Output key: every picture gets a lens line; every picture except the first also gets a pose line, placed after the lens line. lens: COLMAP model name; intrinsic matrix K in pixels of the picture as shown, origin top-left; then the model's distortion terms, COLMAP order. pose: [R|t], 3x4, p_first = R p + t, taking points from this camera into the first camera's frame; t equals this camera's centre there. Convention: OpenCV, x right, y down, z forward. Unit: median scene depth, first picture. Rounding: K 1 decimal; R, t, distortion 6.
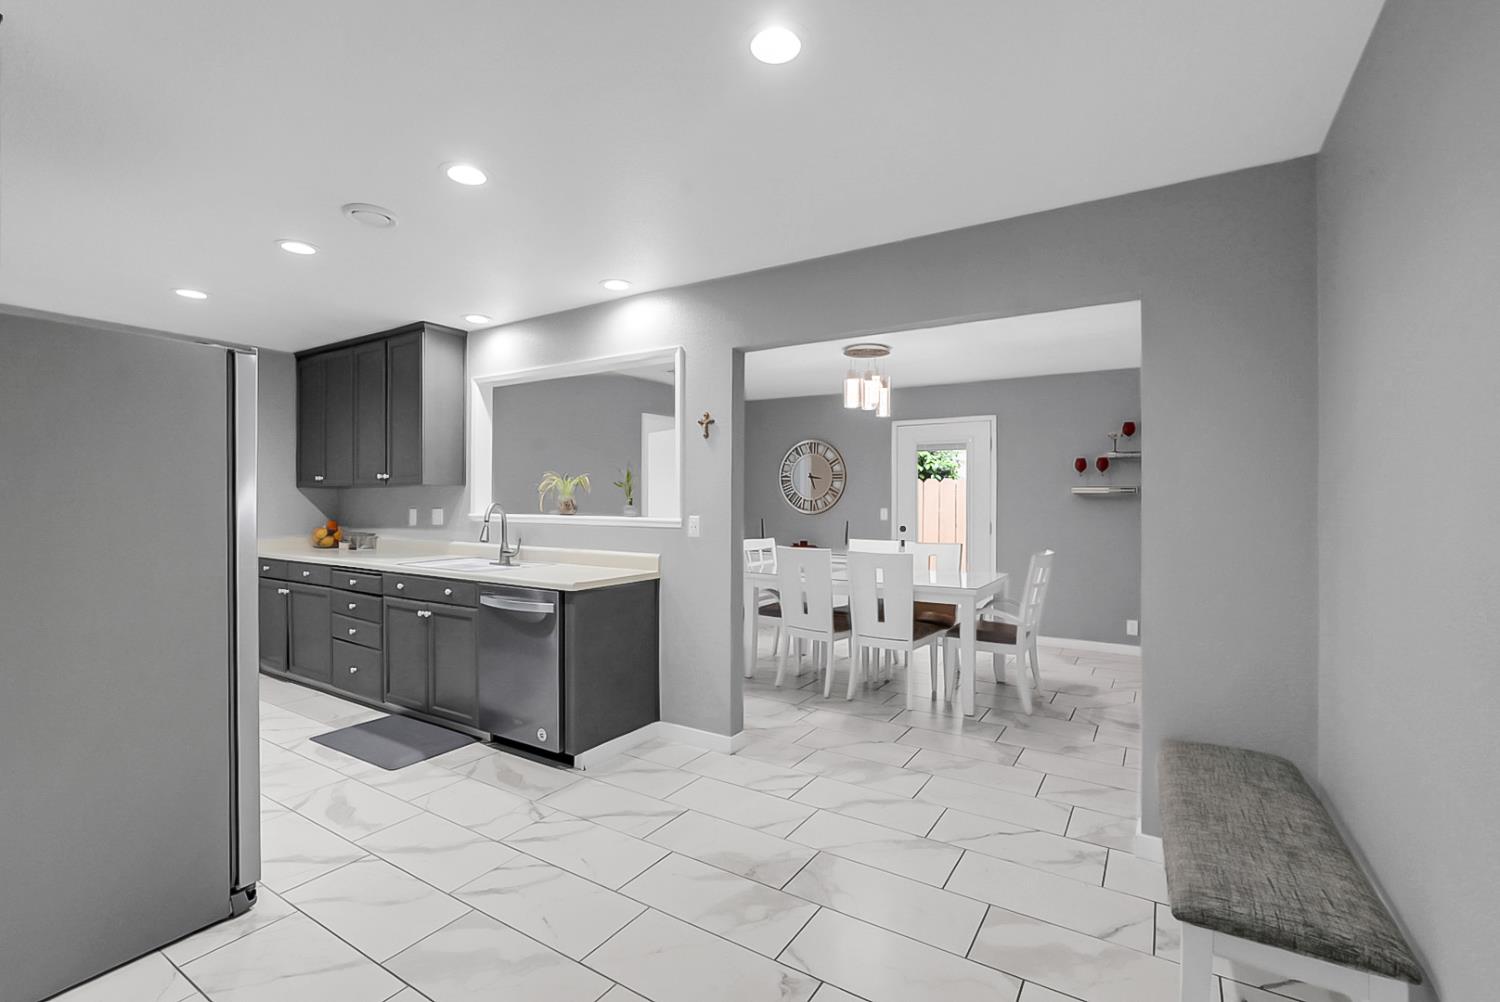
lens RADIAL K [[670.1, 0, 745.9], [0, 670.1, 493.9], [0, 0, 1]] dist [-0.001228, 0.000572]
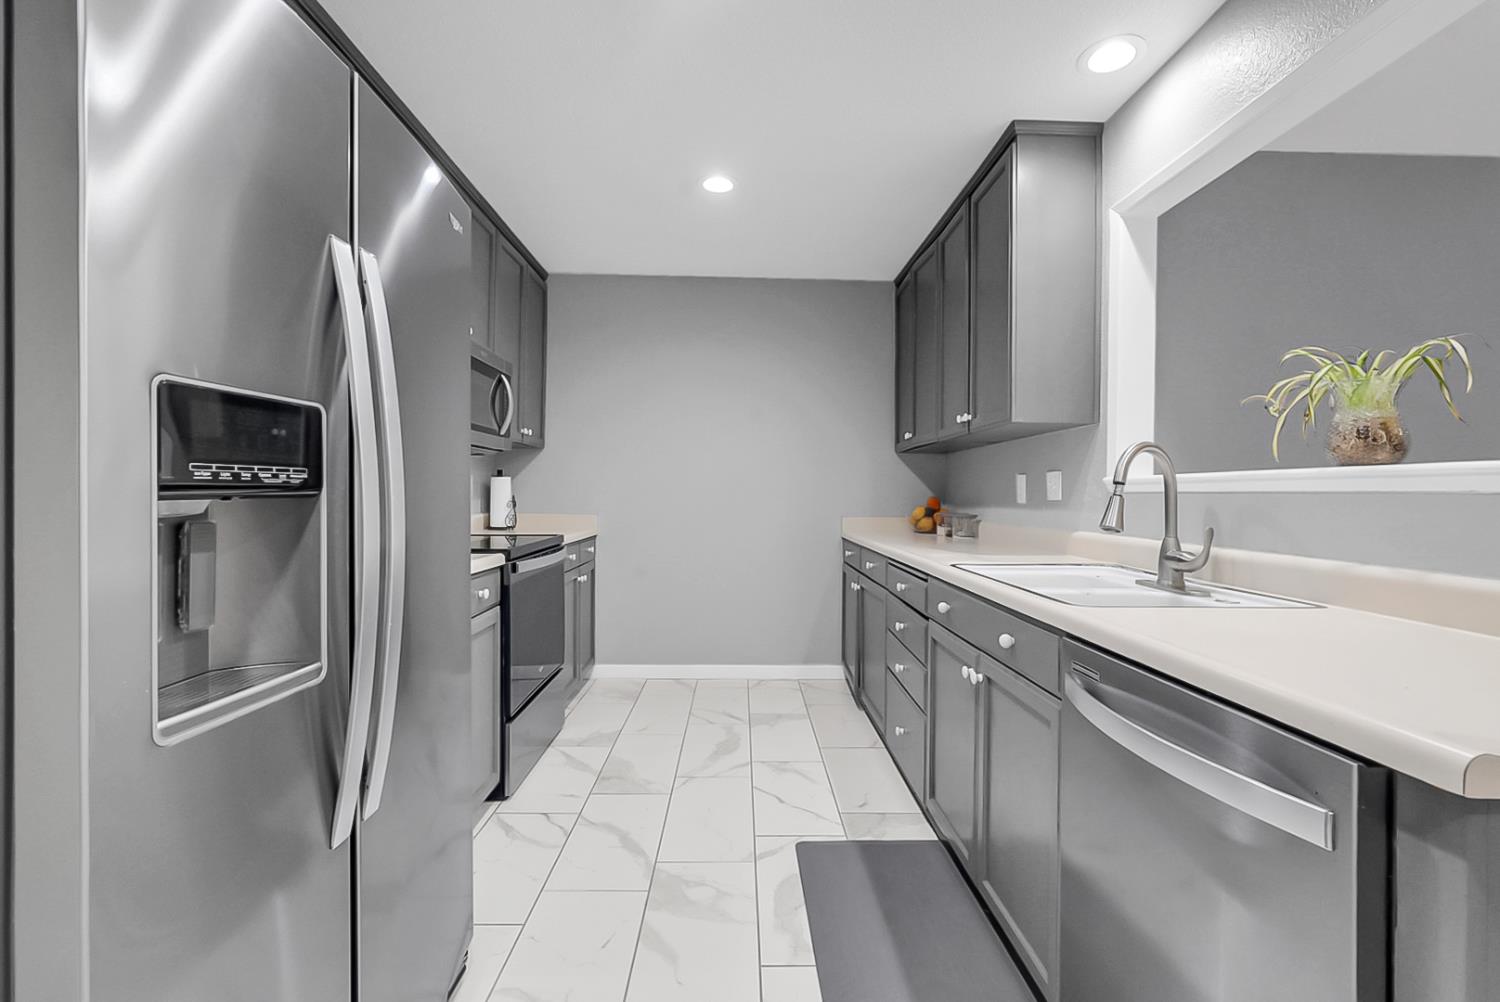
lens RADIAL K [[670.1, 0, 745.9], [0, 670.1, 493.9], [0, 0, 1]] dist [-0.001228, 0.000572]
pose [[0.559258, 0.005684, -0.828974, -0.158943], [-0.003704, 0.999984, 0.004357, 0.044717], [0.828985, 0.000634, 0.559270, 0.539036]]
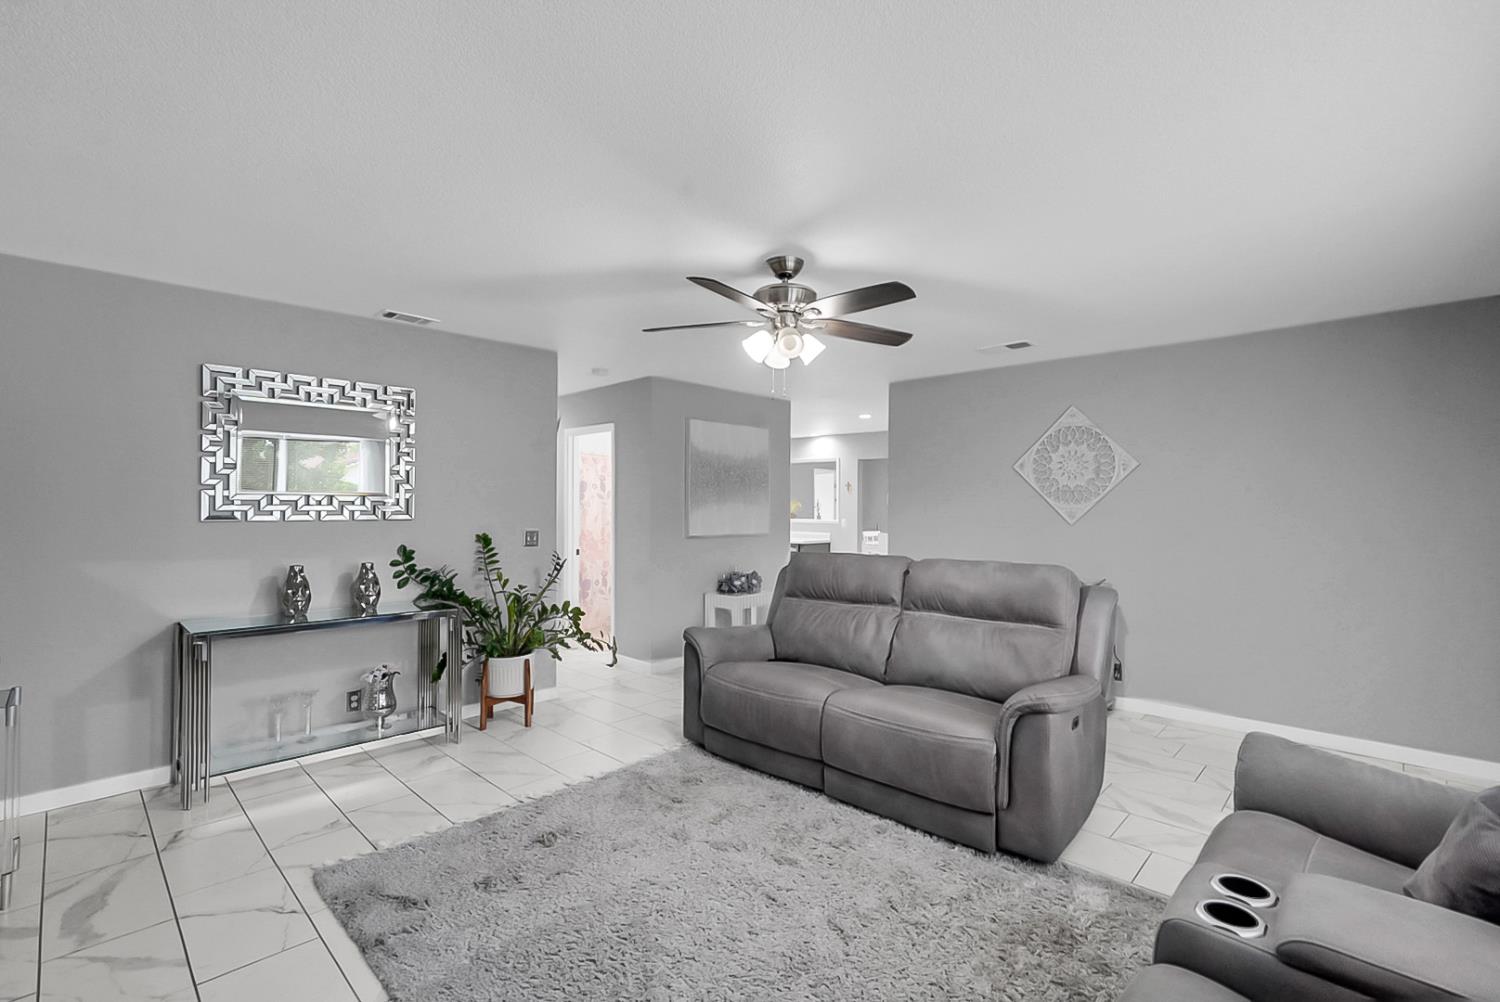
lens RADIAL K [[670.1, 0, 745.9], [0, 670.1, 493.9], [0, 0, 1]] dist [-0.001228, 0.000572]
pose [[0.982980, 0.000837, -0.183711, 0.026976], [-0.001045, 0.999999, -0.001037, -0.053814], [0.183710, 0.001211, 0.982980, -1.418286]]
